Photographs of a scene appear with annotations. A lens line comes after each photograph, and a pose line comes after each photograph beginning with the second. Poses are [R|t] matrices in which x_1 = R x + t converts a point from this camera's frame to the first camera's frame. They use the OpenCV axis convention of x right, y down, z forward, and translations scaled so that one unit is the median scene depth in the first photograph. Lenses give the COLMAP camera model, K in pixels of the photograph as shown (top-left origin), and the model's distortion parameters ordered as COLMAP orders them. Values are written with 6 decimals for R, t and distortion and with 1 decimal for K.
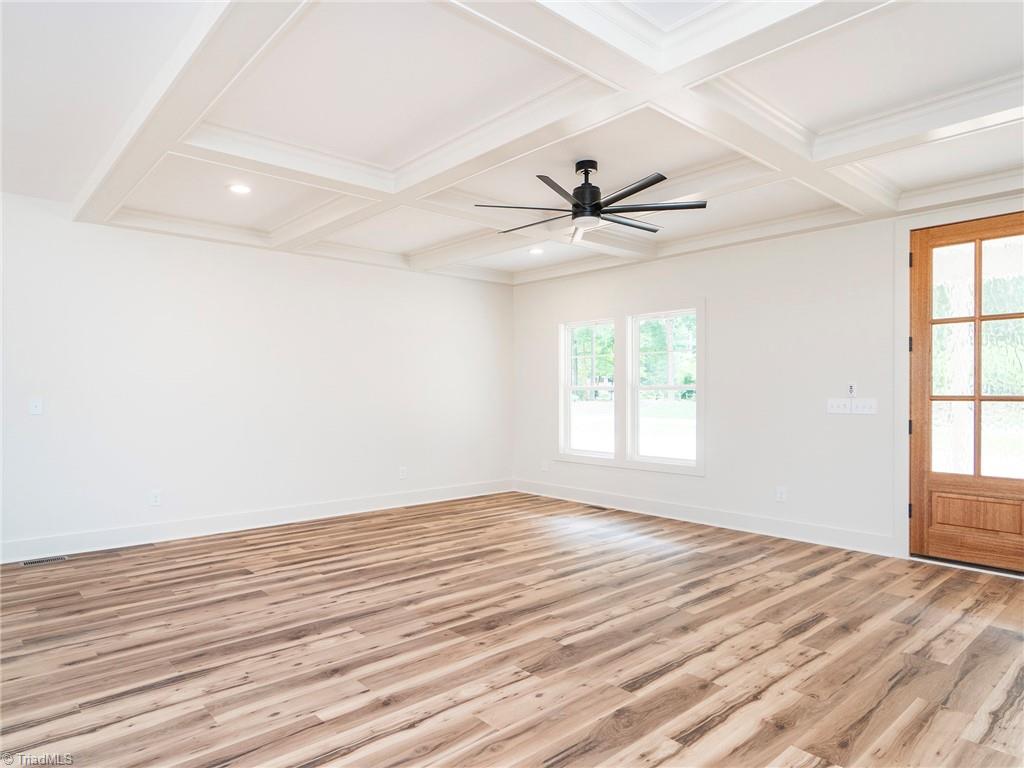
lens RADIAL K [[817.2, 0, 512.0], [0, 817.2, 384.0], [0, 0, 1]] dist [0.198651, 0.002479]
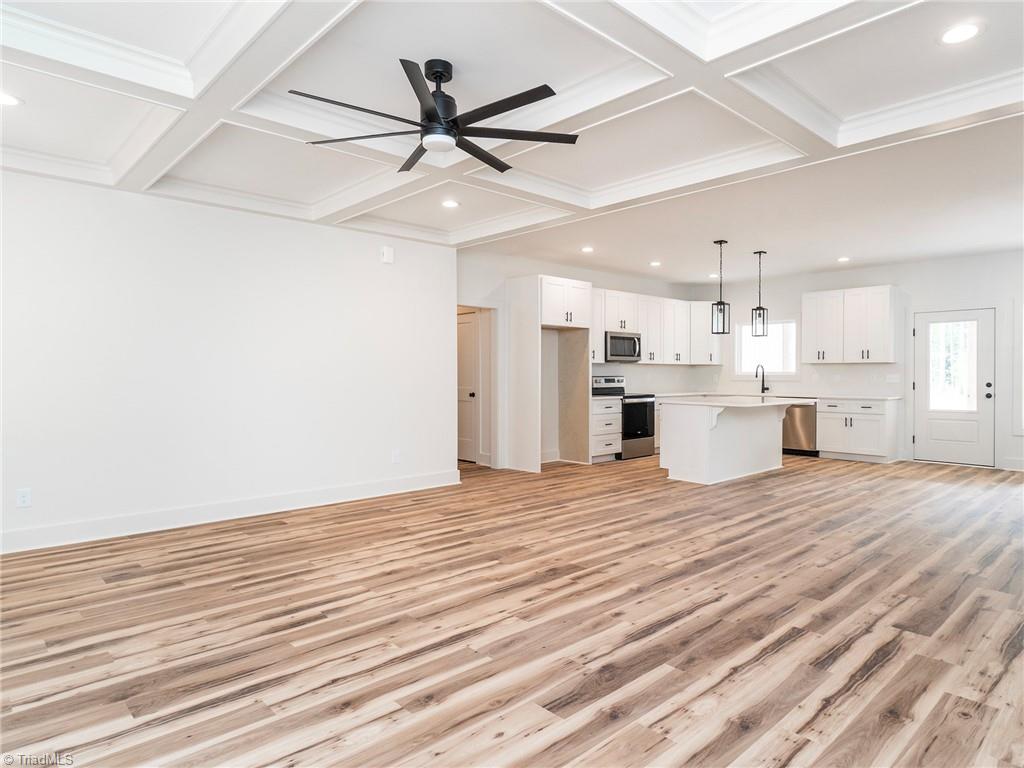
lens RADIAL K [[817.2, 0, 512.0], [0, 817.2, 384.0], [0, 0, 1]] dist [0.198651, 0.002479]
pose [[-0.999471, -0.001001, 0.032521, -0.005229], [-0.000918, 0.999996, 0.002568, 0.018284], [-0.032523, 0.002537, -0.999468, 1.993177]]
